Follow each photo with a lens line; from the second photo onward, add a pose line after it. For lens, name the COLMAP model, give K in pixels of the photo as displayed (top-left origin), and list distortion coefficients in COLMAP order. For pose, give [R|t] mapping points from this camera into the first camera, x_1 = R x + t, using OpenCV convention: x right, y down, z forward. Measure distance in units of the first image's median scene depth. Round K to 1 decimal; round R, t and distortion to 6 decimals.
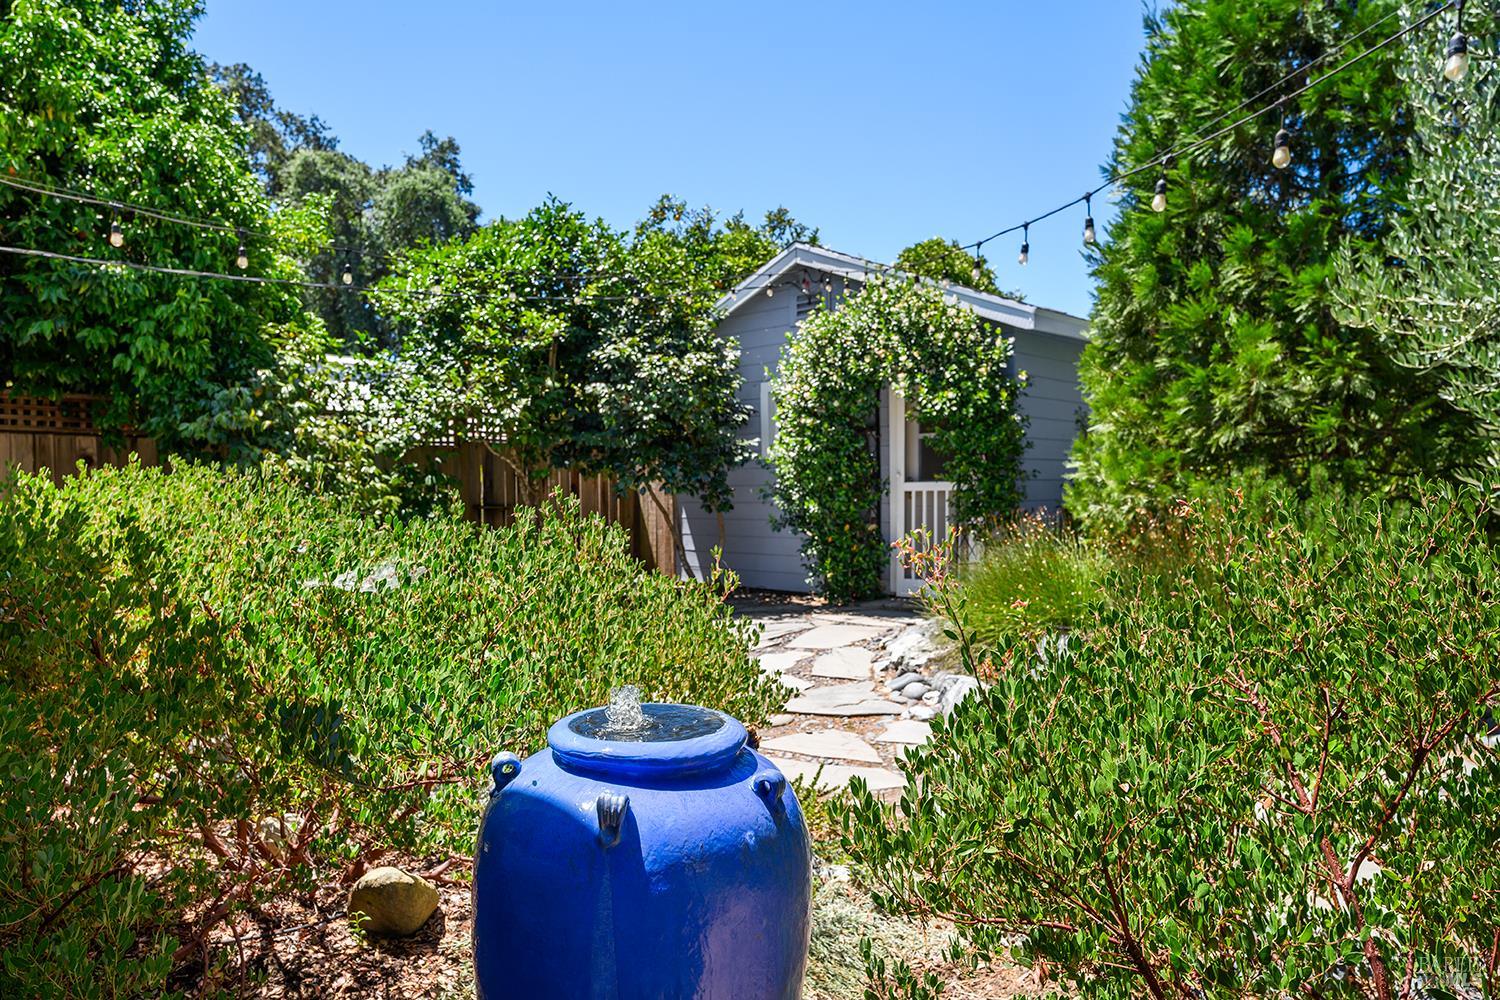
lens RADIAL K [[1071.8, 0, 750.0], [0, 1071.8, 500.0], [0, 0, 1]] dist [0.000511, 0.001108]
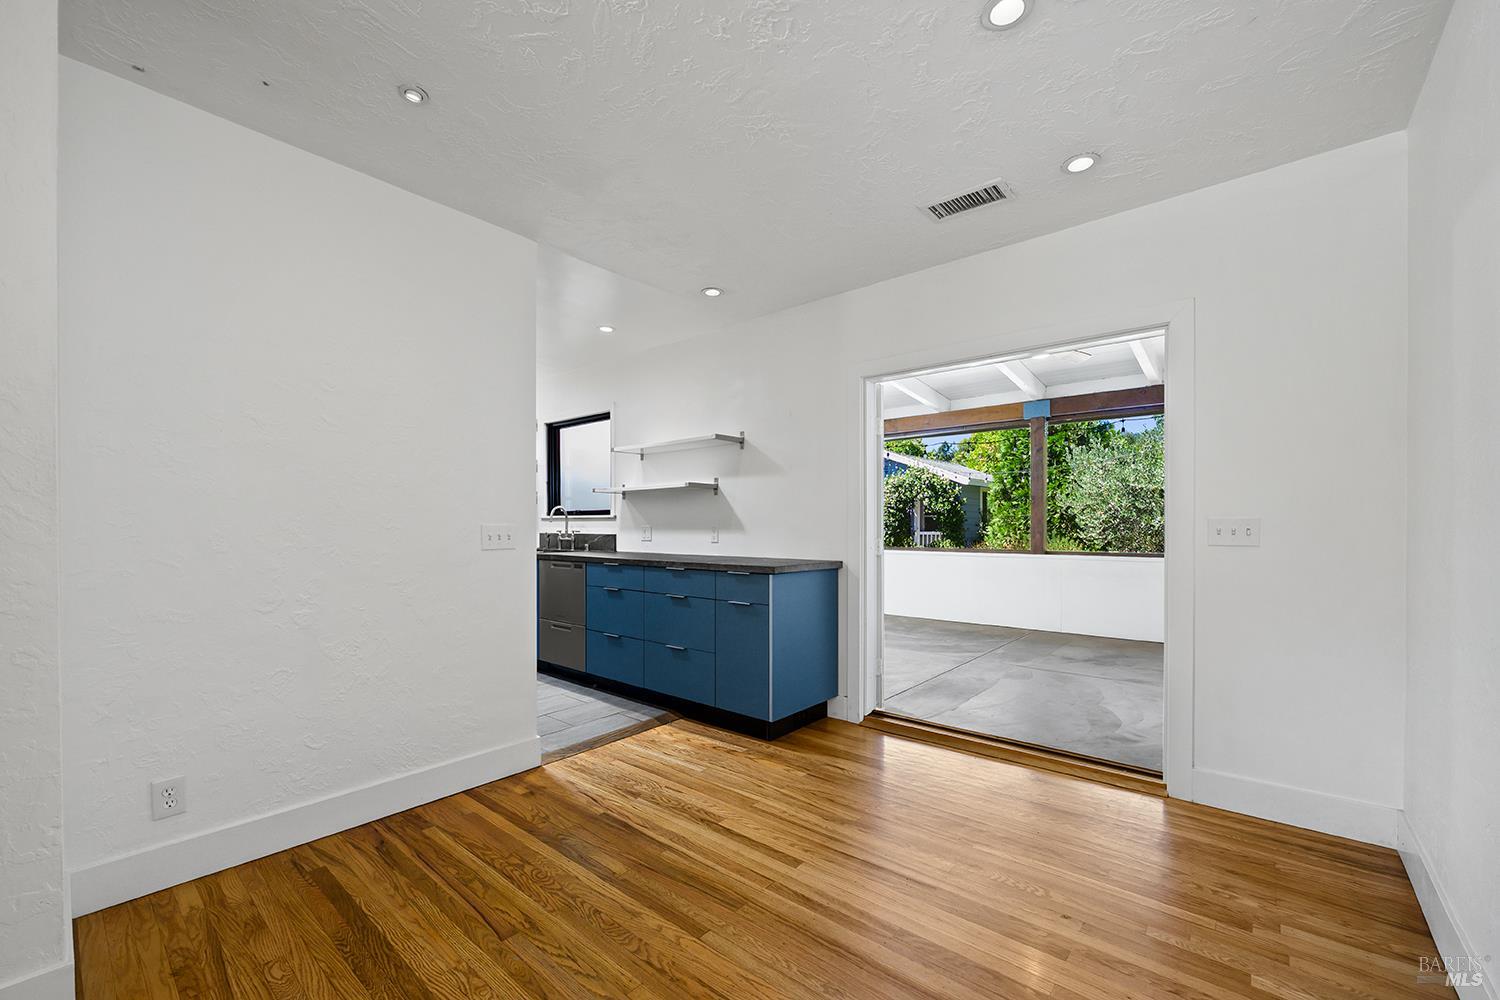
lens RADIAL K [[610.0, 0, 753.9], [0, 610.0, 520.9], [0, 0, 1]] dist [-0.000209, -0.000066]
pose [[0.999309, 0.006819, 0.036545, -0.408541], [-0.006052, 0.999760, -0.021052, -0.007365], [-0.036680, 0.020817, 0.999110, -0.741572]]
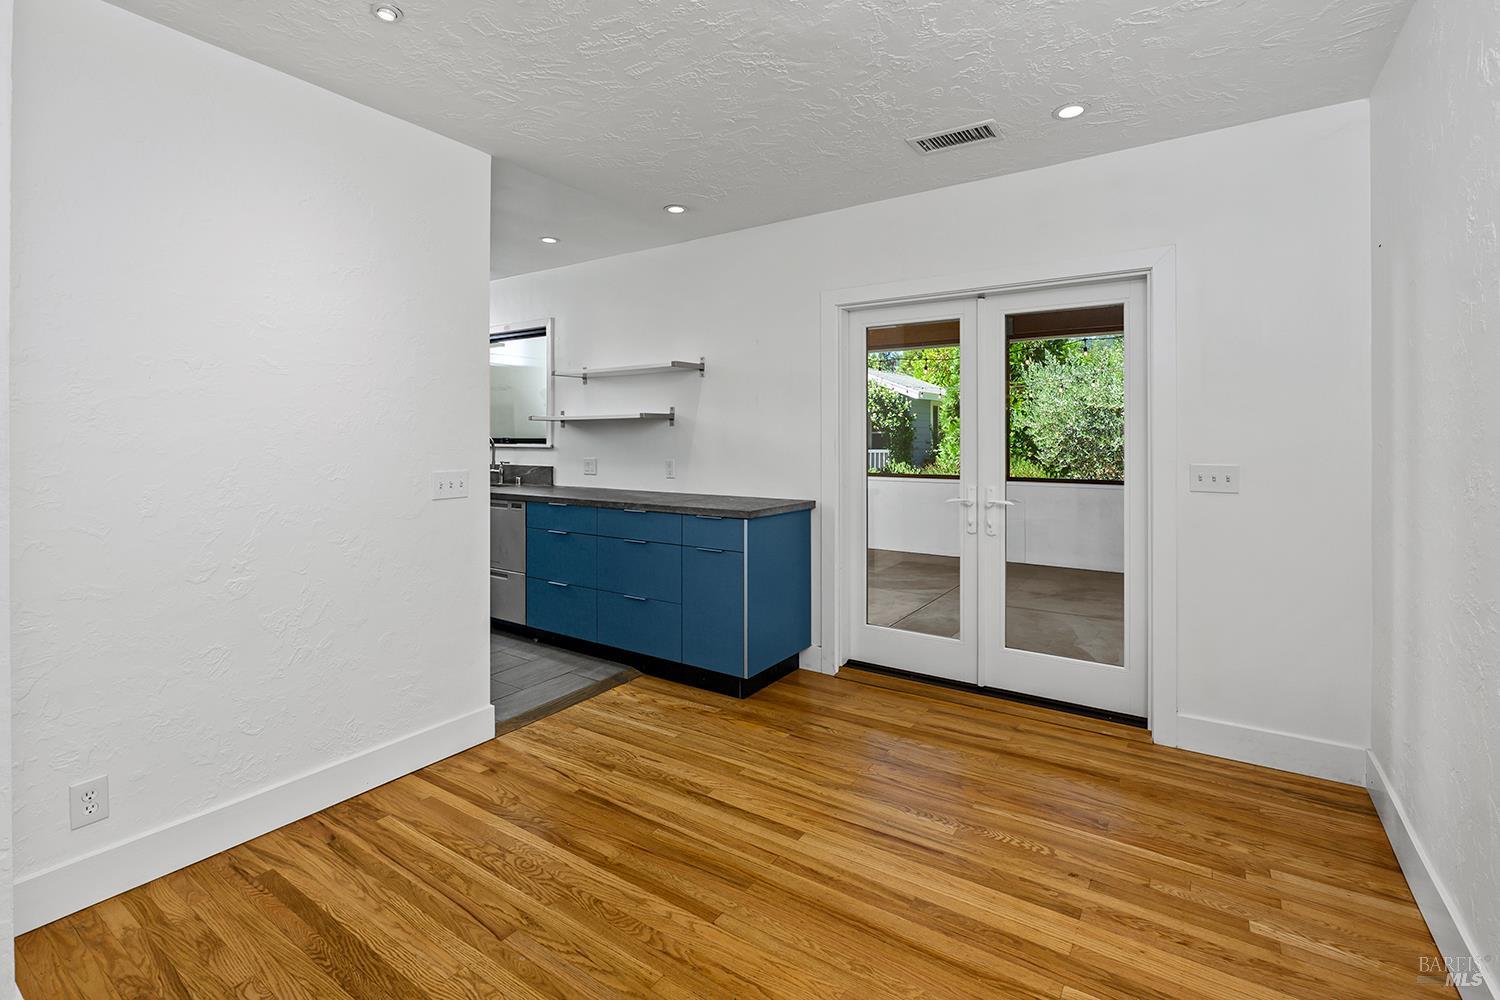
lens RADIAL K [[689.5, 0, 743.9], [0, 689.5, 426.0], [0, 0, 1]] dist [-0.000395, 0.000165]
pose [[0.990409, 0.008753, 0.137887, -0.437784], [-0.004643, 0.999536, -0.030096, -0.022657], [-0.138086, 0.029167, 0.989991, -0.756923]]
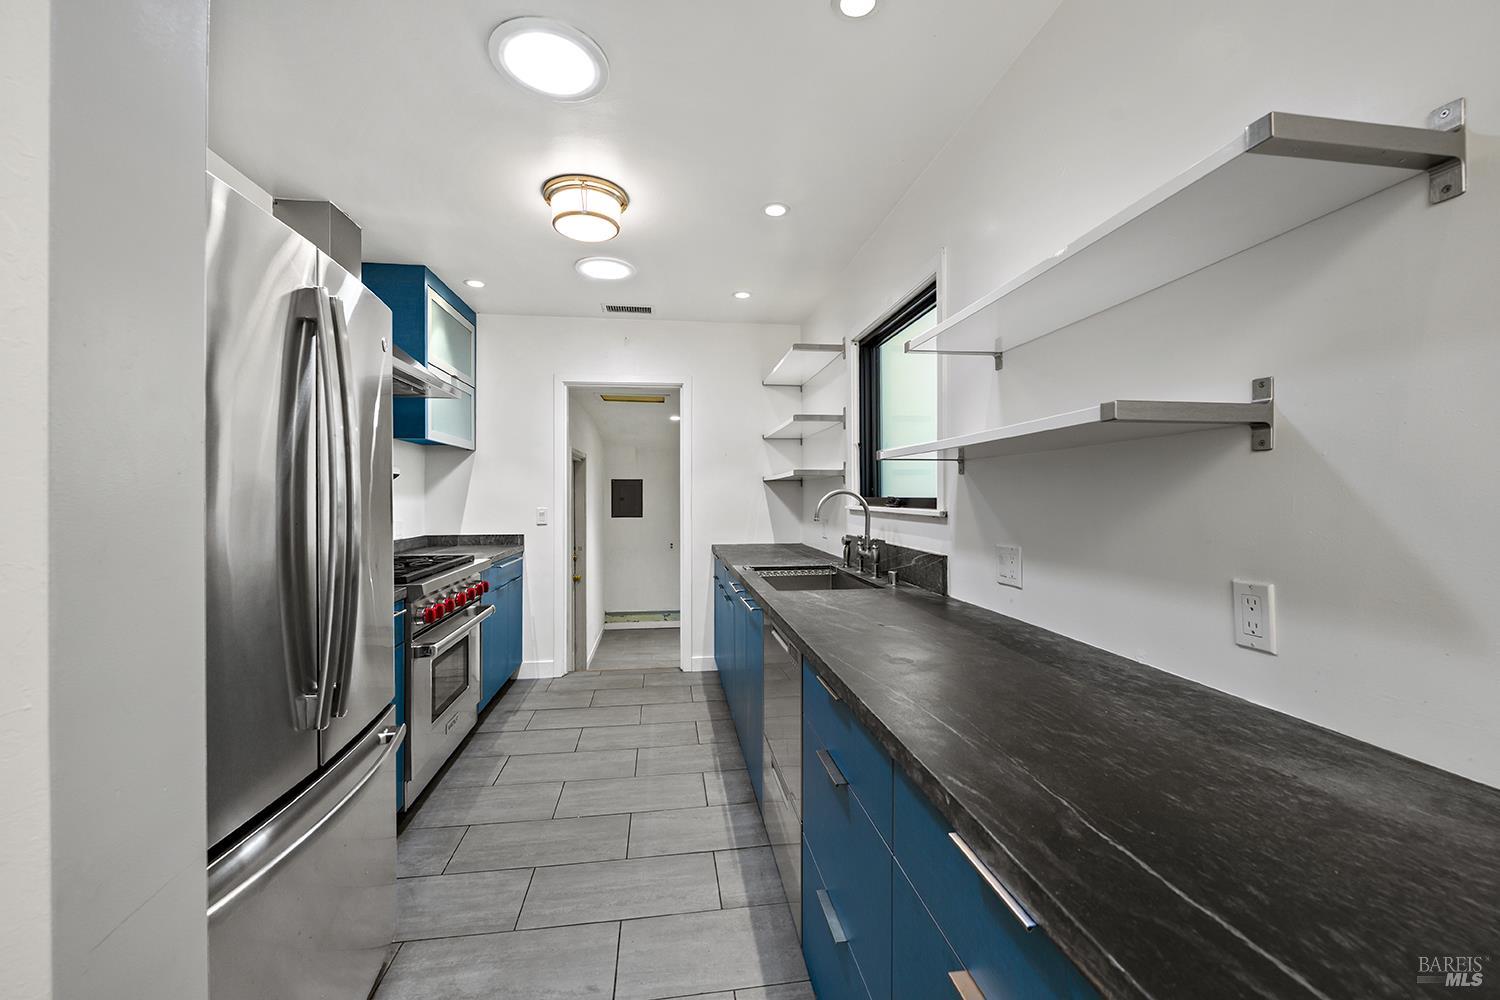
lens RADIAL K [[607.3, 0, 744.4], [0, 607.3, 489.9], [0, 0, 1]] dist [-0.000663, 0.000550]
pose [[0.763405, 0.004181, -0.645906, -0.421175], [-0.018961, 0.999693, -0.015940, -0.026417], [0.645641, 0.024415, 0.763250, -0.414630]]
